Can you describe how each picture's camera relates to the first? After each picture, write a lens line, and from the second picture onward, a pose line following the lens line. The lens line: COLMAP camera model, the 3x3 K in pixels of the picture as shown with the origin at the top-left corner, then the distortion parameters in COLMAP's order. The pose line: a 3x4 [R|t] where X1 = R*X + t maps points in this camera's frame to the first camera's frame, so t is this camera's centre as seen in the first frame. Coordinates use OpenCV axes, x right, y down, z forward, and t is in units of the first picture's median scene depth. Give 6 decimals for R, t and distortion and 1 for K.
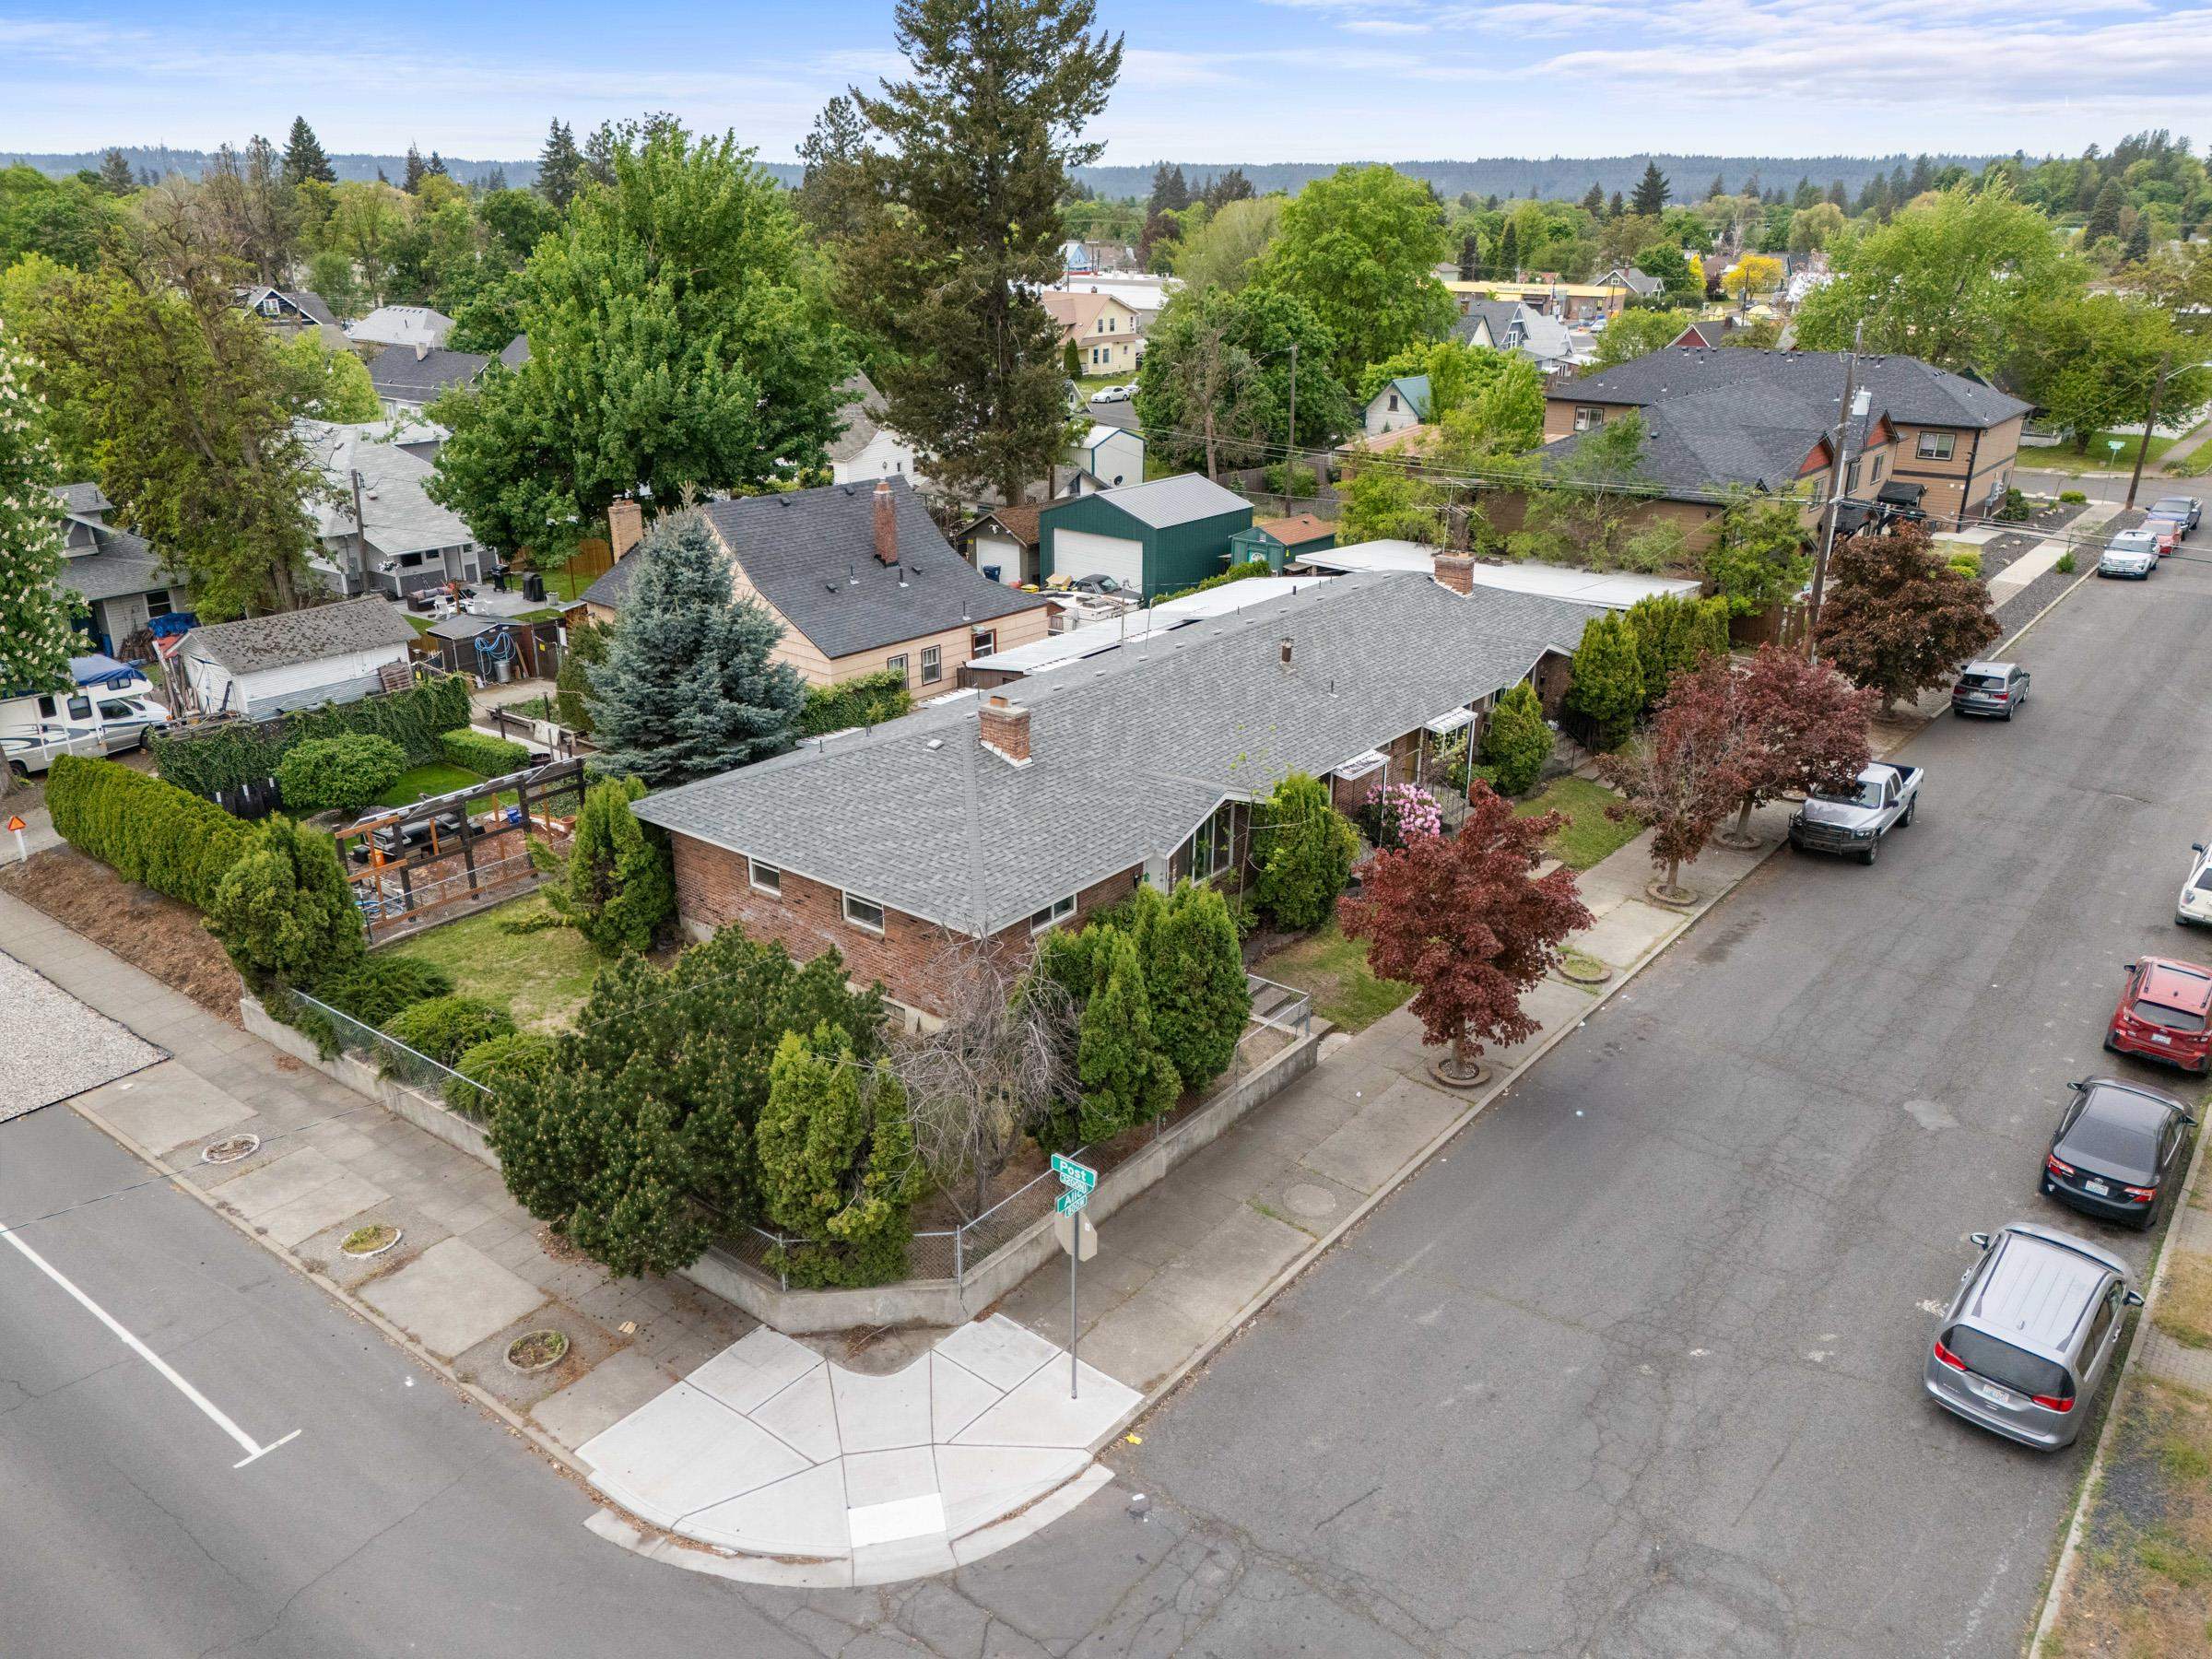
lens RADIAL K [[1613.6, 0, 1107.3], [0, 1613.6, 833.1], [0, 0, 1]] dist [0.074481, -0.062671]
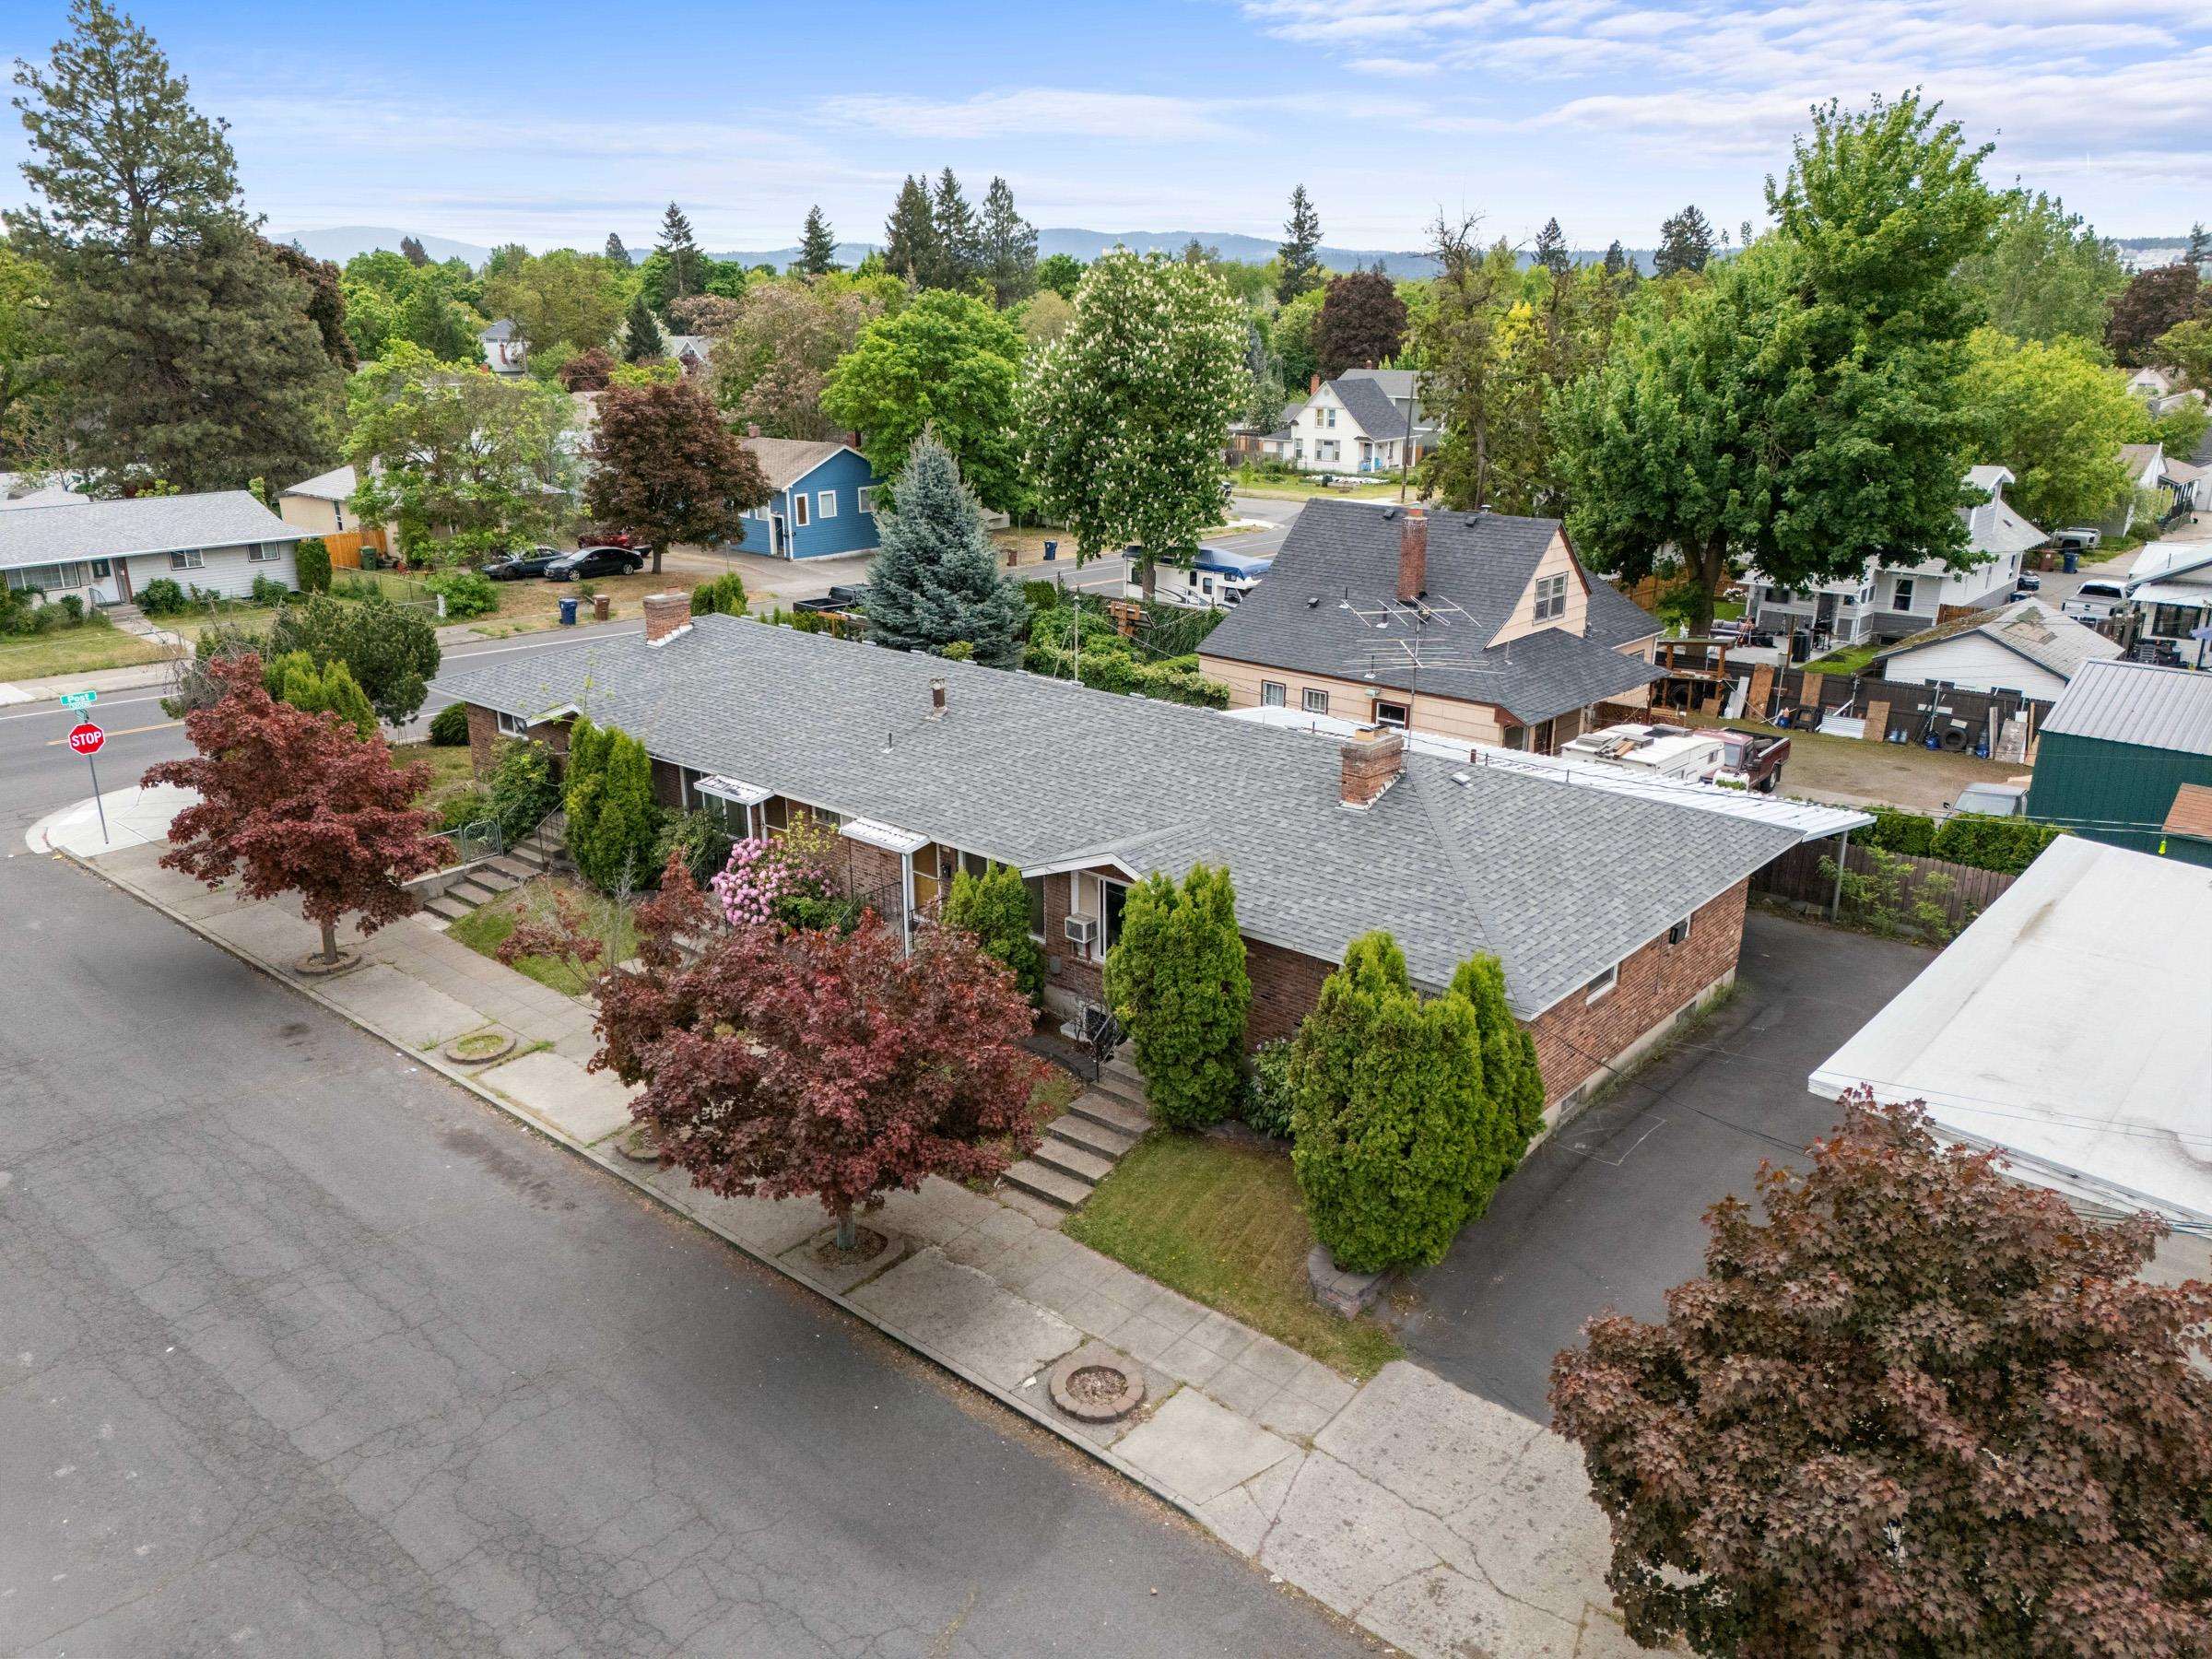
lens RADIAL K [[1613.6, 0, 1107.3], [0, 1613.6, 833.1], [0, 0, 1]] dist [0.074481, -0.062671]
pose [[-0.046282, 0.308739, -0.950020, 1.047336], [-0.356858, 0.883172, 0.304399, -0.382557], [0.933012, 0.353110, 0.069301, 1.221069]]
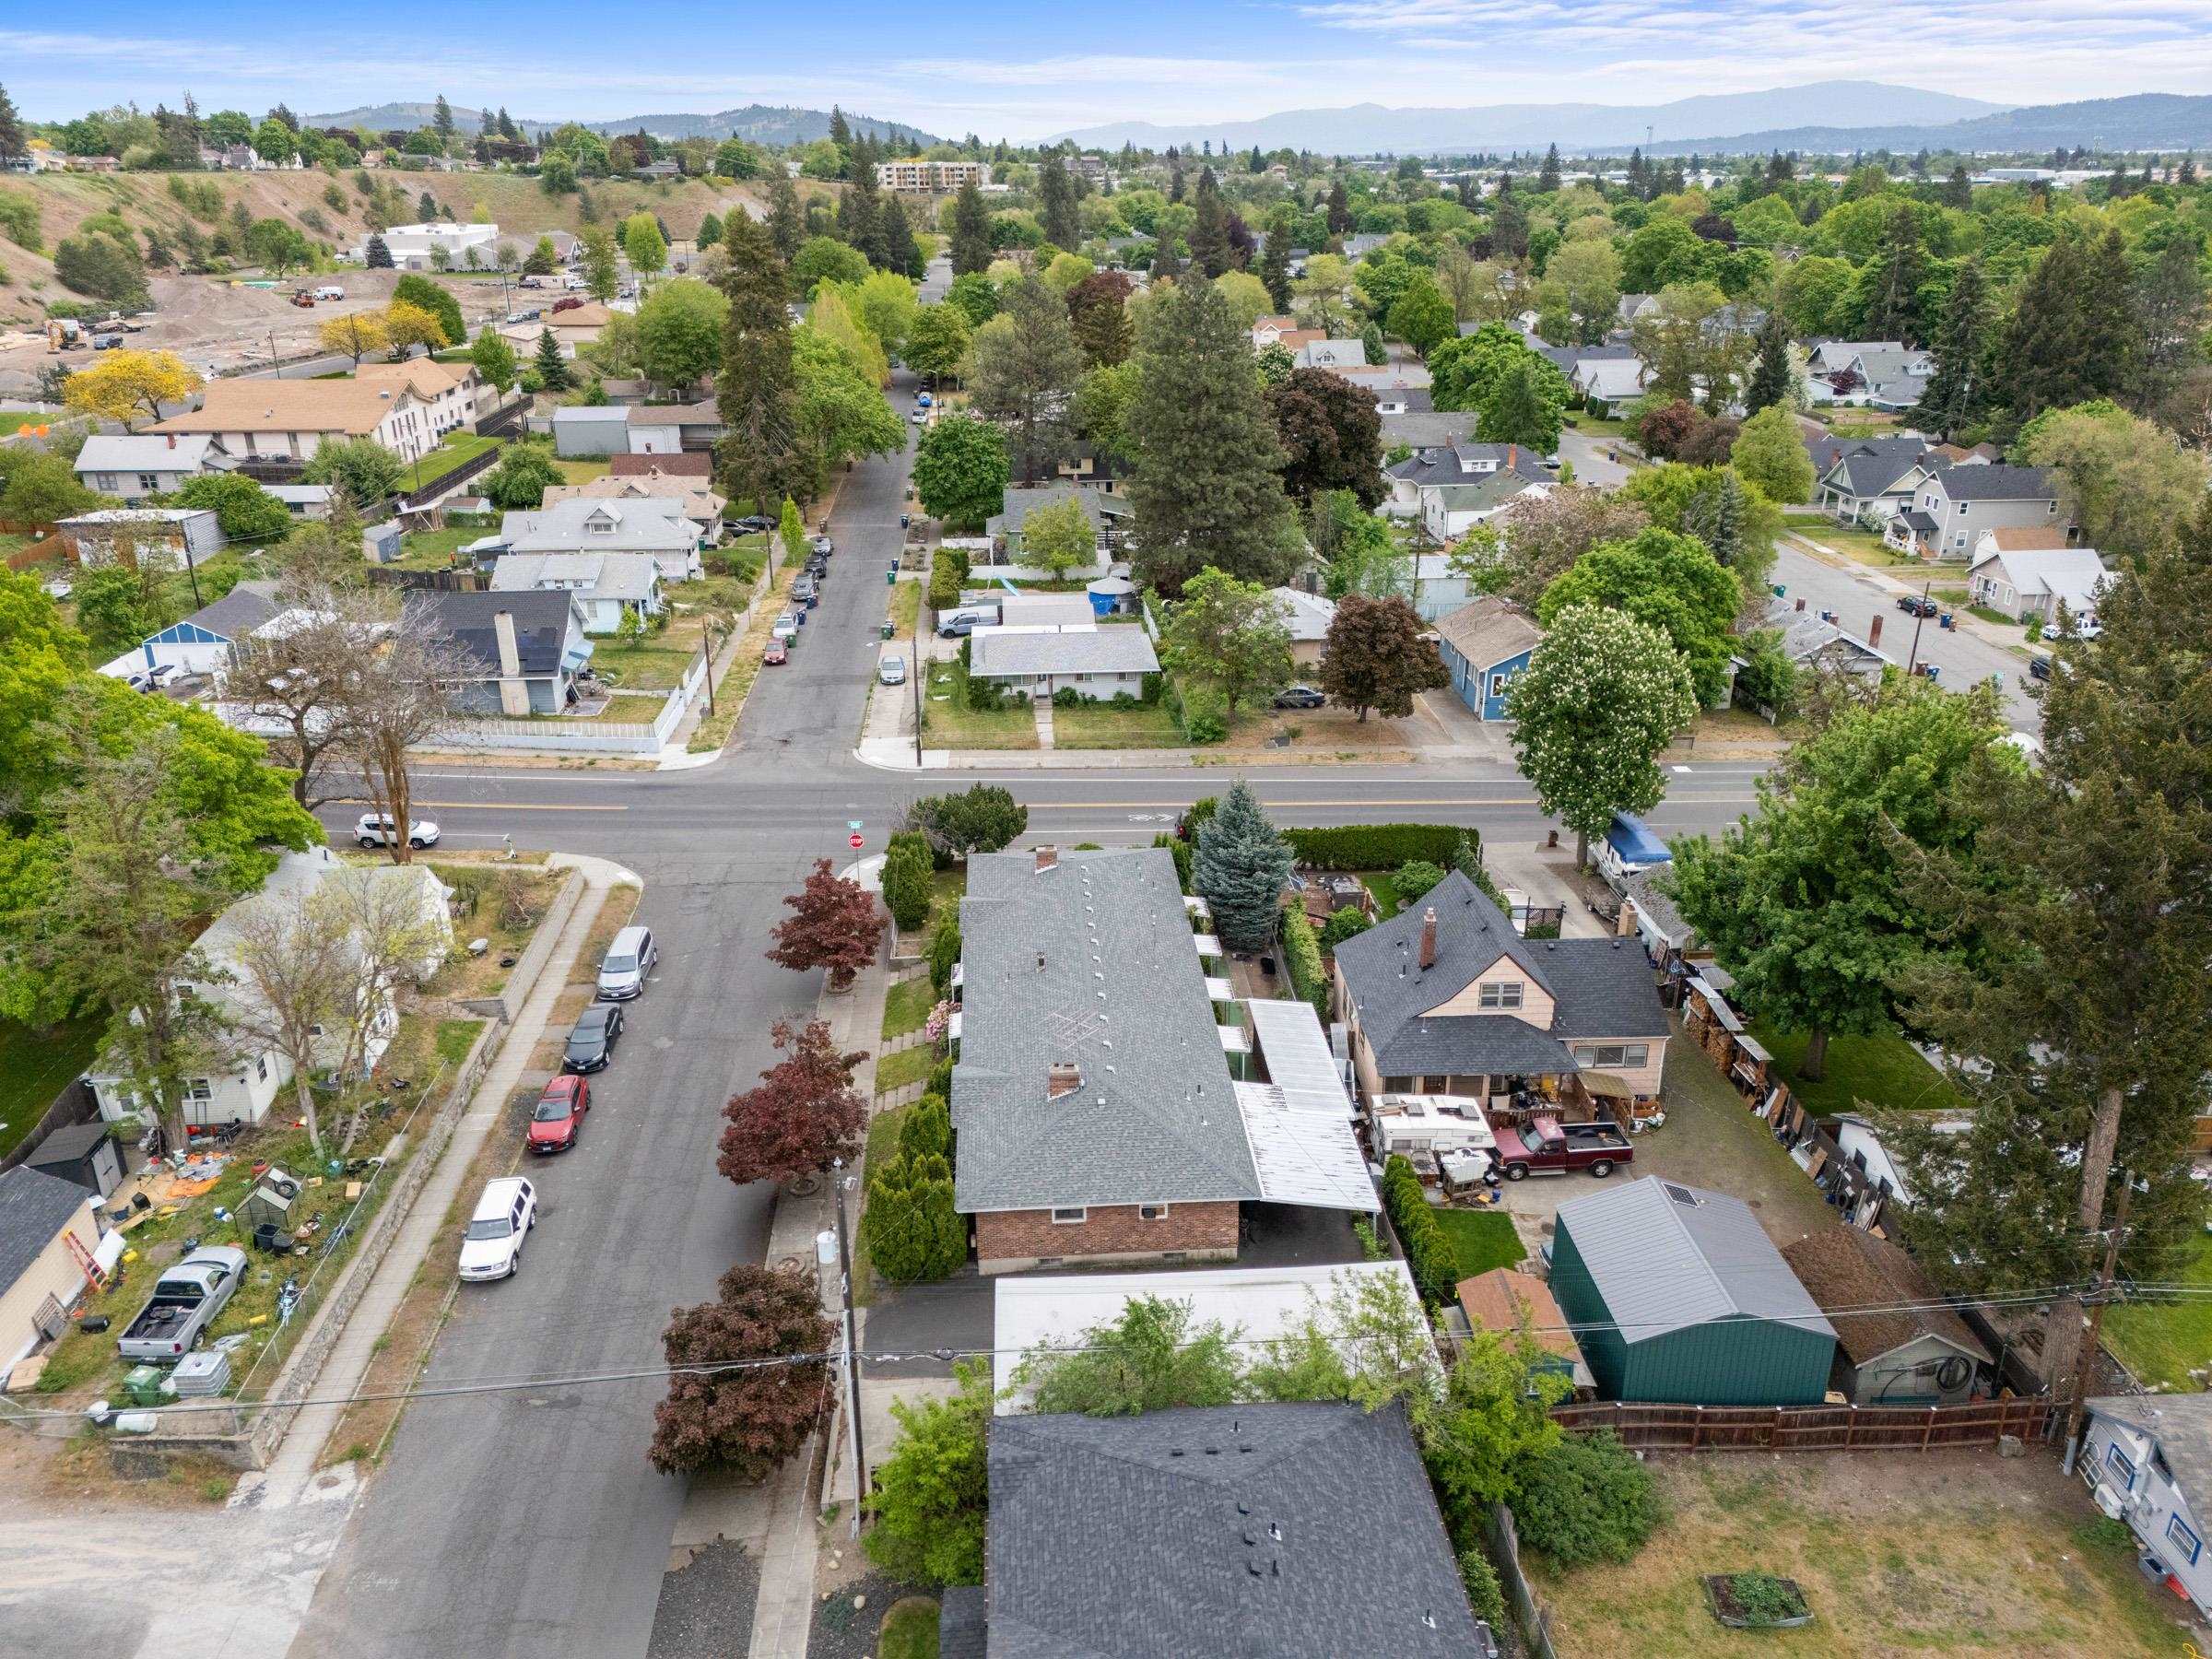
lens RADIAL K [[1613.6, 0, 1107.3], [0, 1613.6, 833.1], [0, 0, 1]] dist [0.074481, -0.062671]
pose [[-0.742294, 0.258291, -0.618292, 1.216246], [-0.234450, 0.764285, 0.600751, -1.414351], [0.627720, 0.590892, -0.506768, 2.093239]]
